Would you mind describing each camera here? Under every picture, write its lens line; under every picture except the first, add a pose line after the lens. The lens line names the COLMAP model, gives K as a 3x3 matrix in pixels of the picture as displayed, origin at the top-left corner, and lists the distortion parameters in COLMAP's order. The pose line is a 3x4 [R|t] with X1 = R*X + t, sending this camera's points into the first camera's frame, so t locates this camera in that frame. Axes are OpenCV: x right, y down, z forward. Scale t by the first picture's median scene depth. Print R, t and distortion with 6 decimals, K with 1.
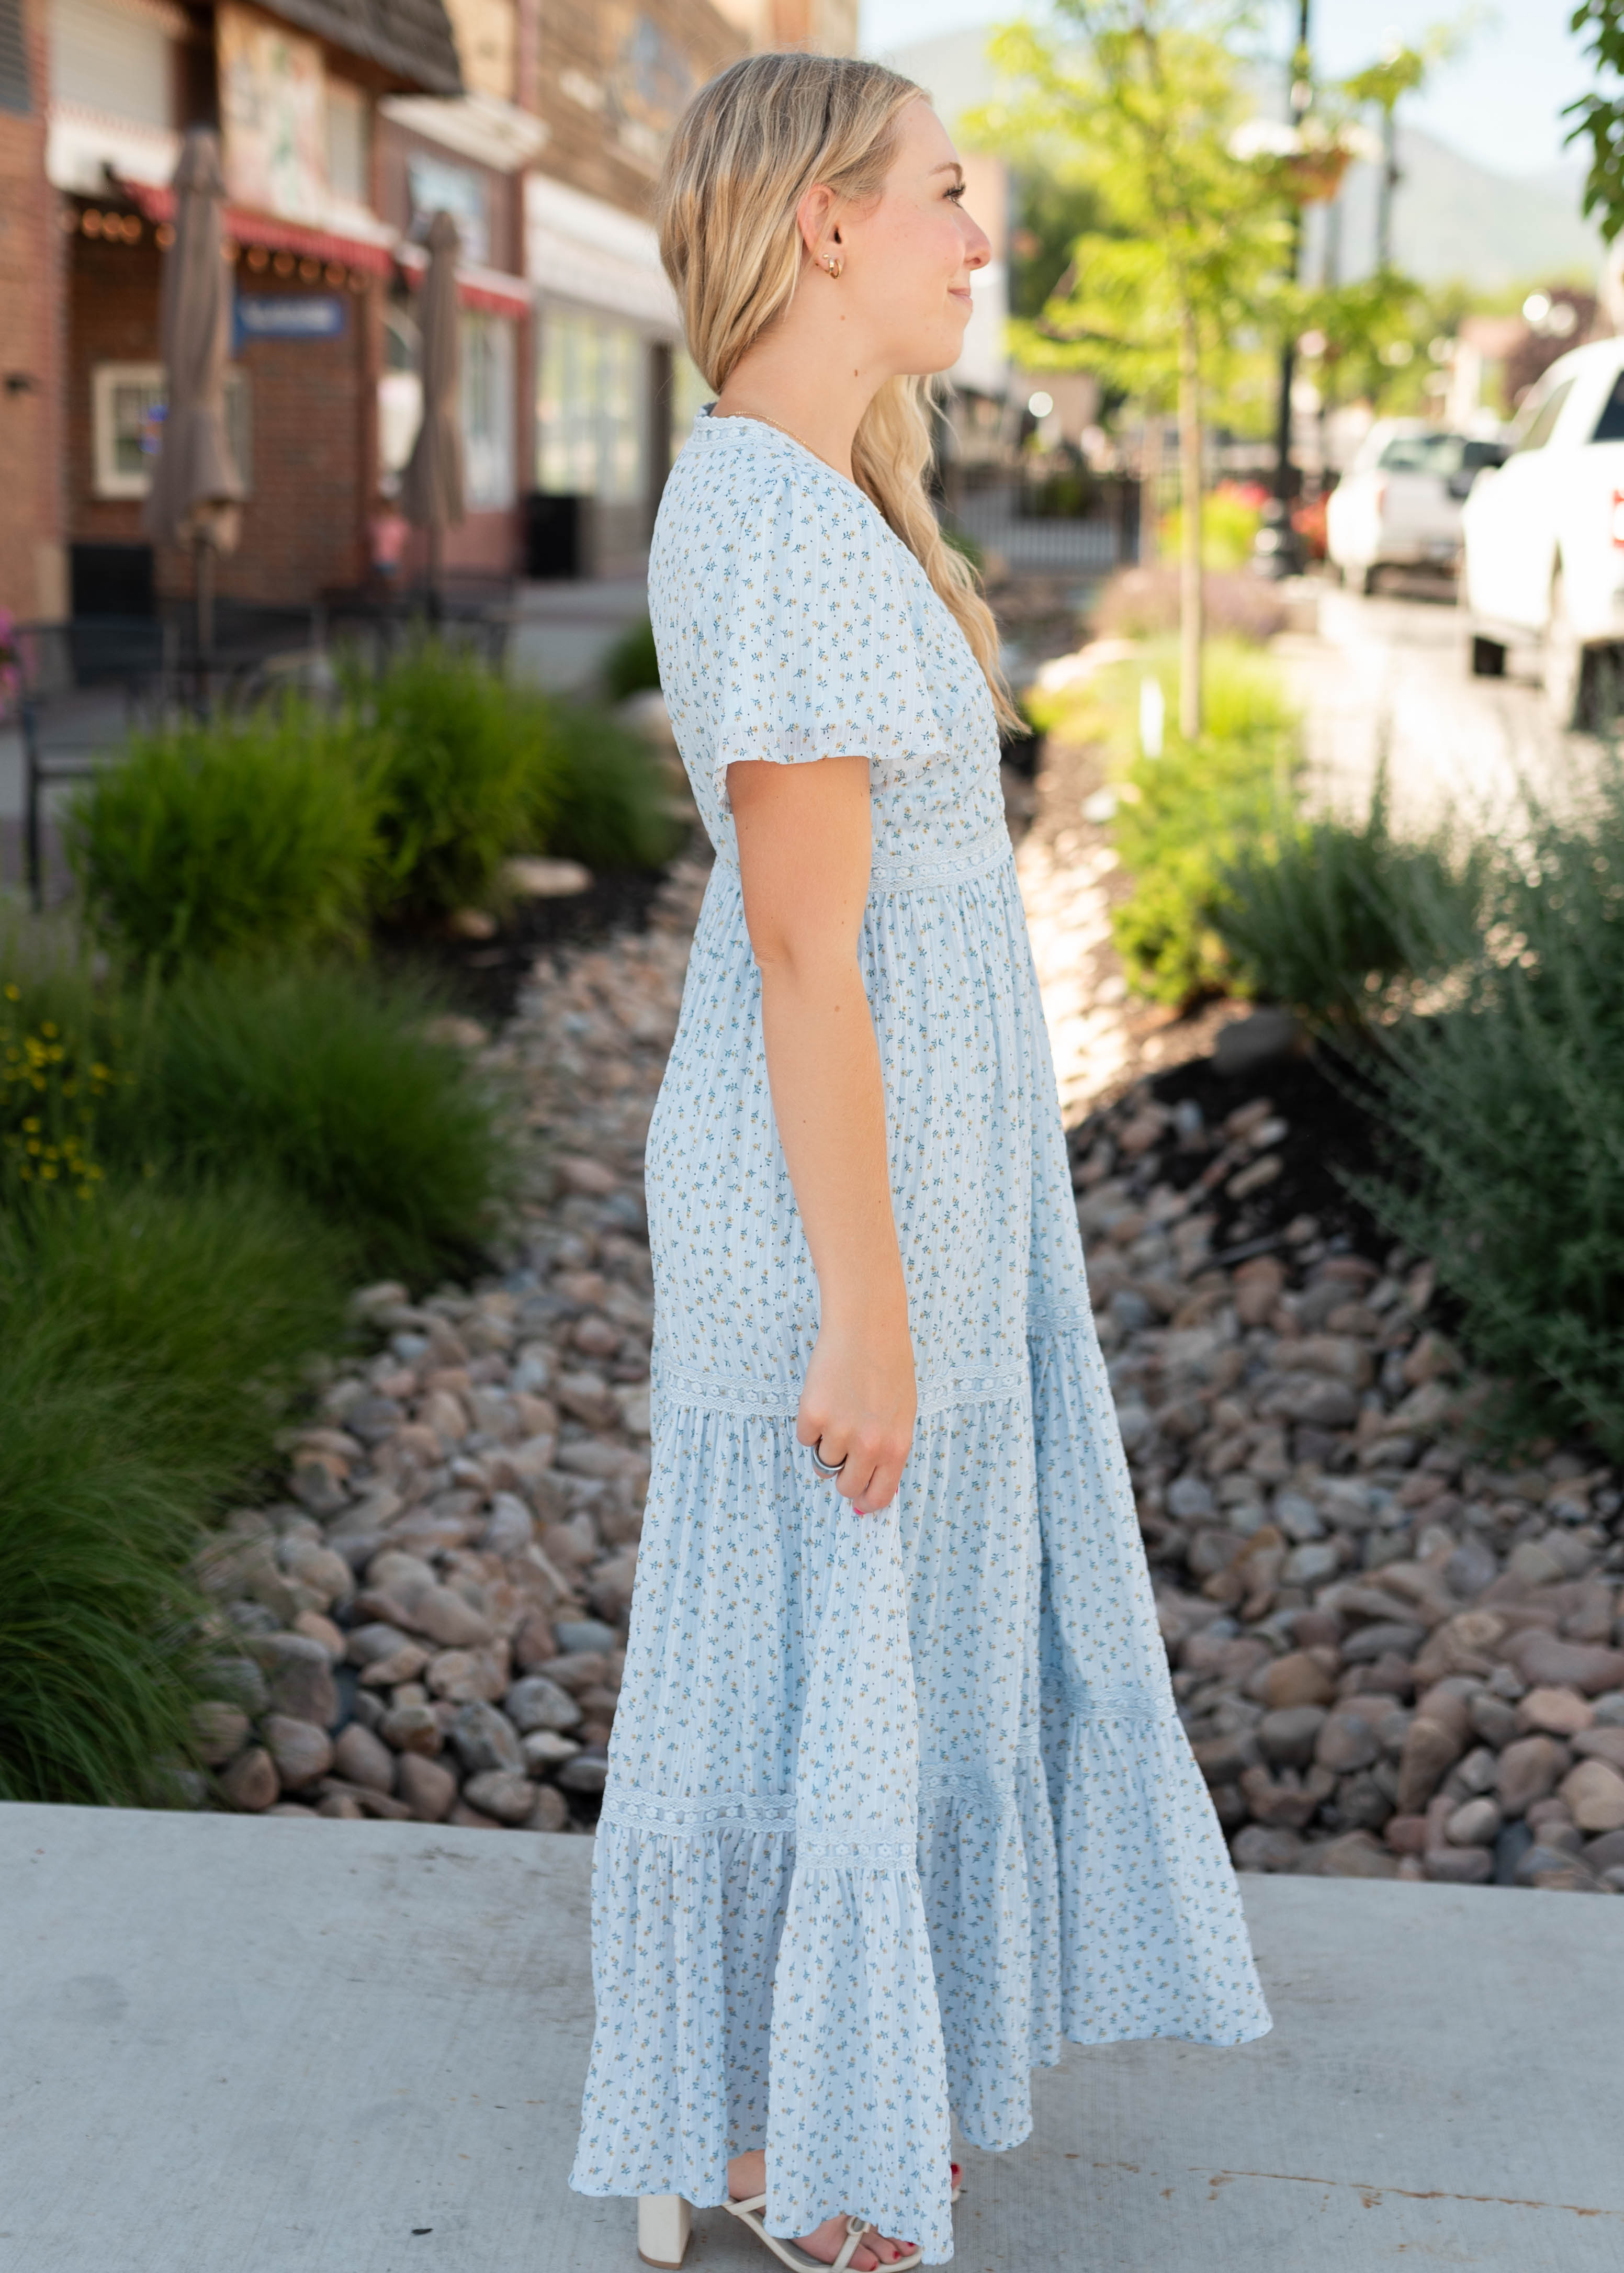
lens RADIAL K [[3144.3, 0, 805.7], [0, 3144.3, 977.6], [0, 0, 1]] dist [0.000899, -0.011230]
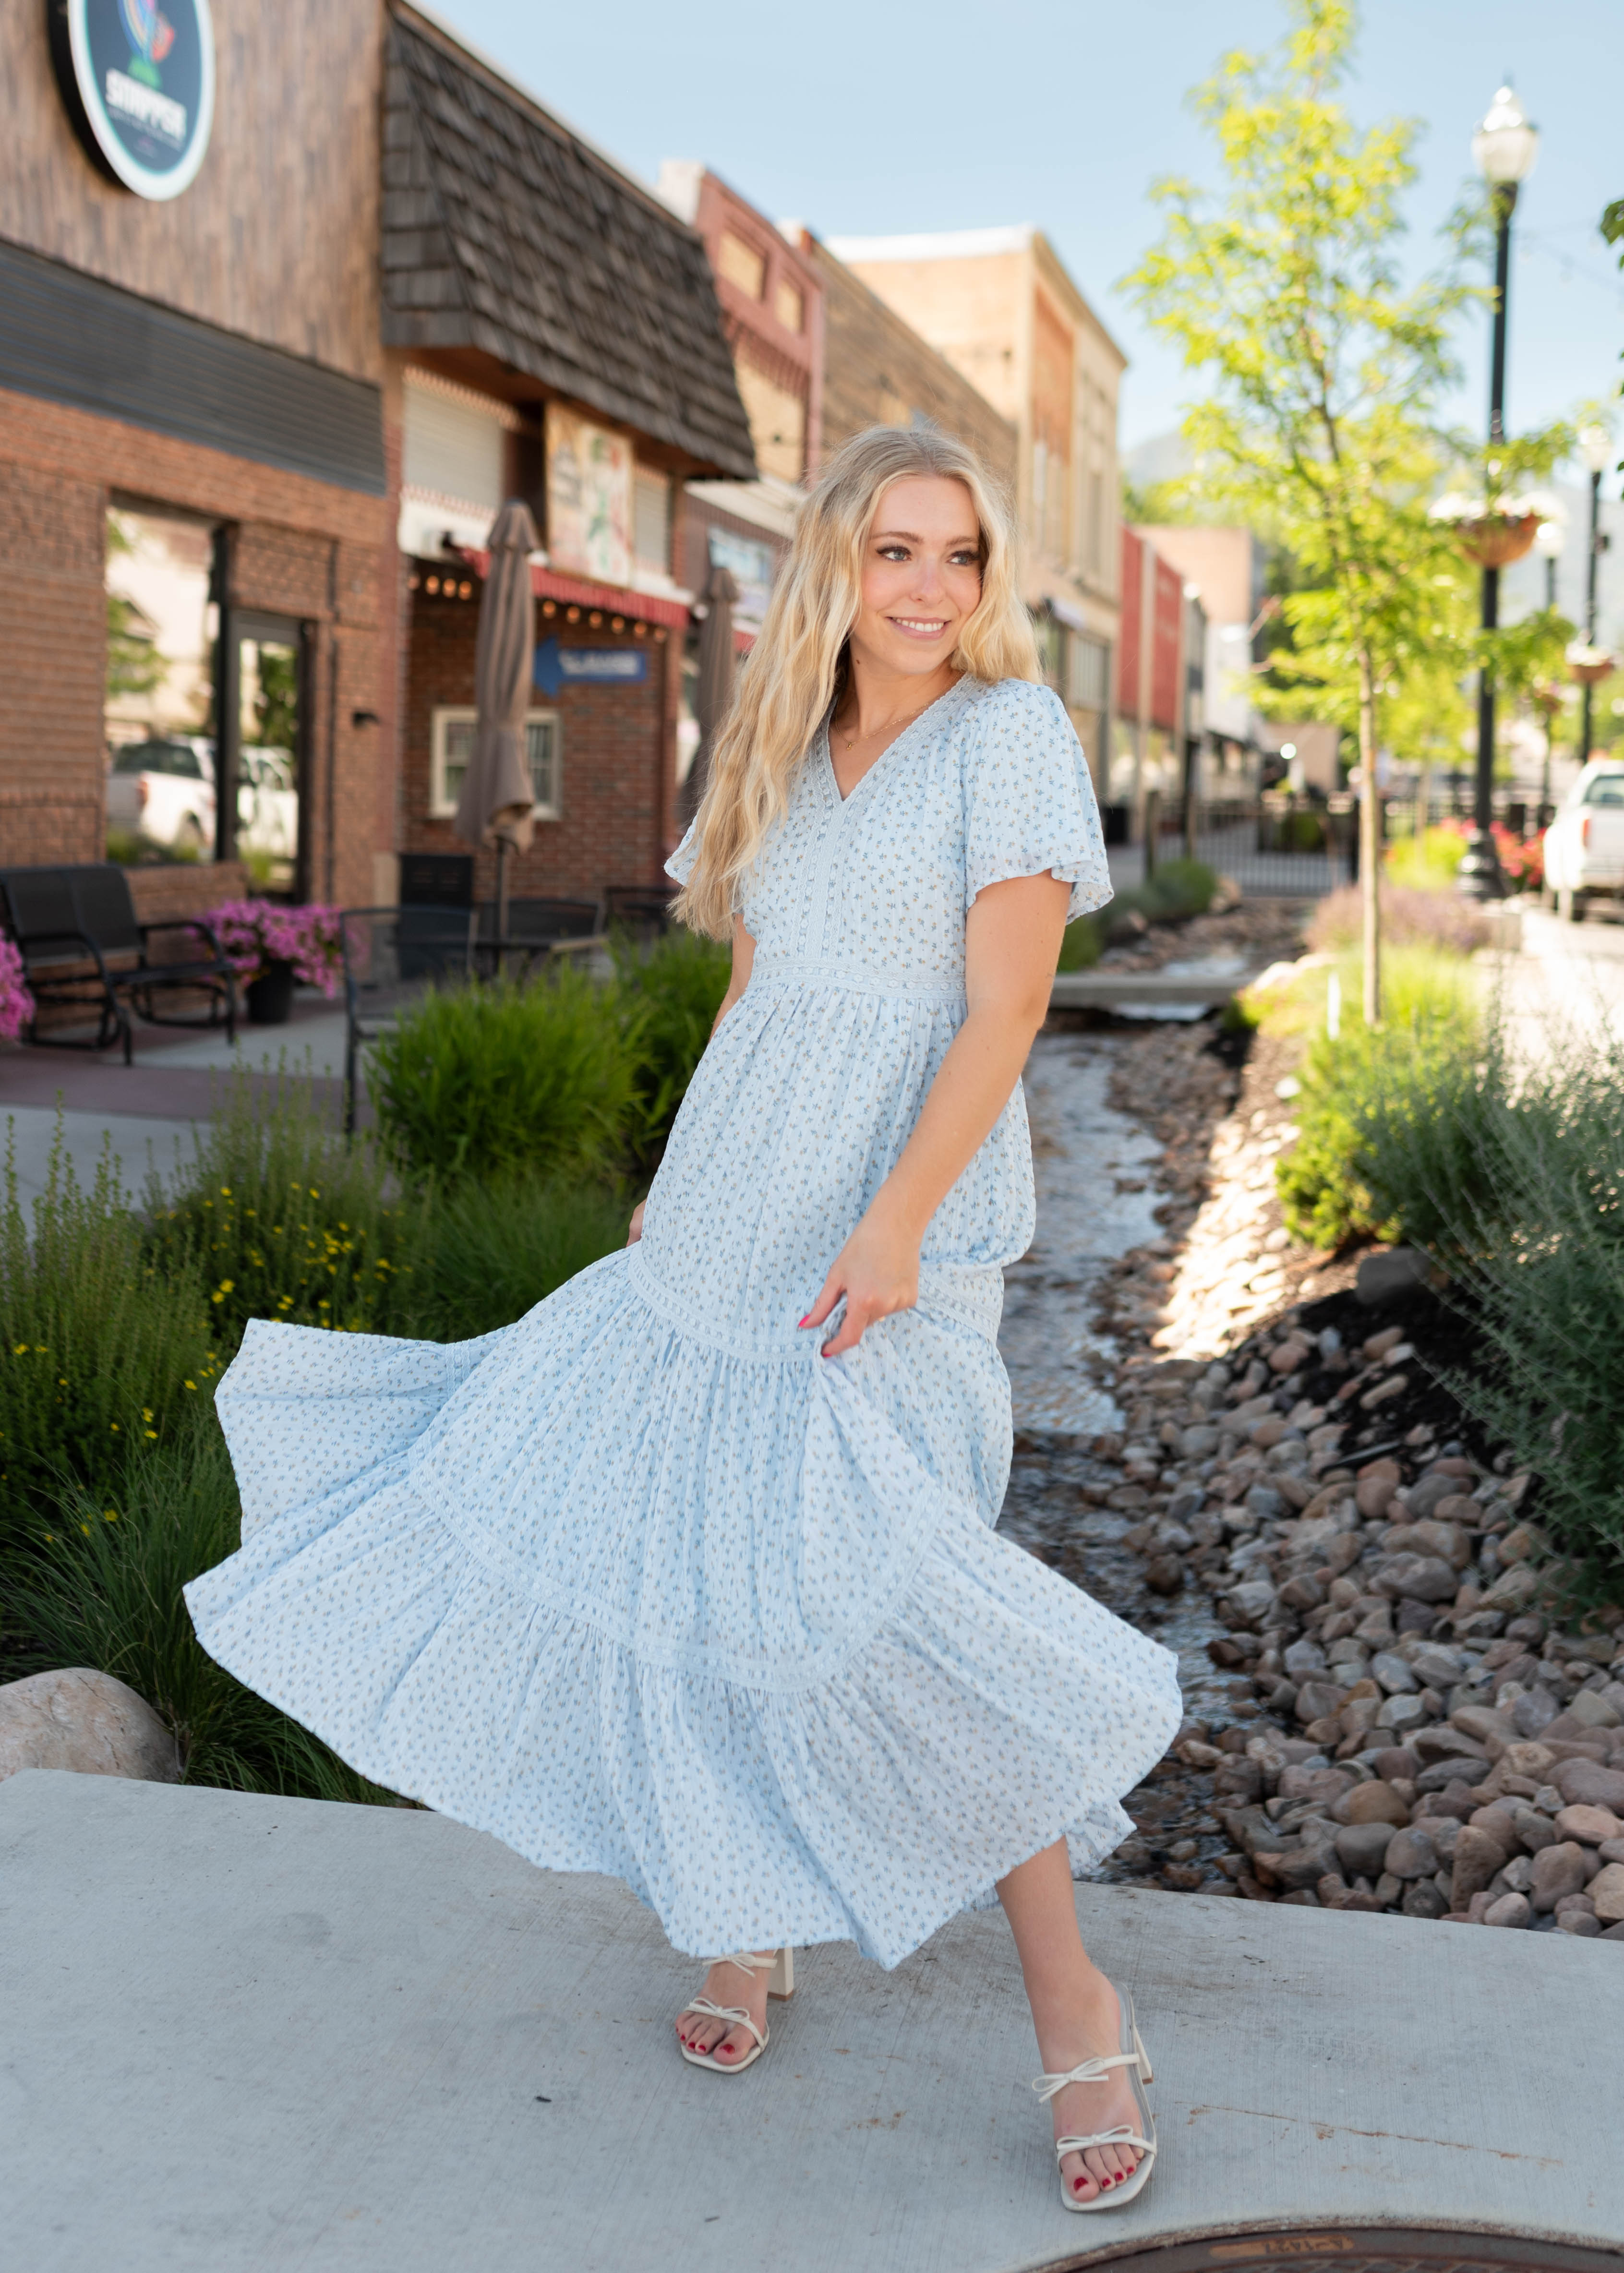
lens RADIAL K [[2909.0, 0, 679.2], [0, 2909.0, 852.2], [0, 0, 1]] dist [-0.006693, 0.017320]
pose [[0.990175, 0.007942, -0.139606, 0.042555], [-0.028389, 0.989011, -0.145092, 0.035710], [0.136920, 0.147630, 0.979520, -0.094207]]
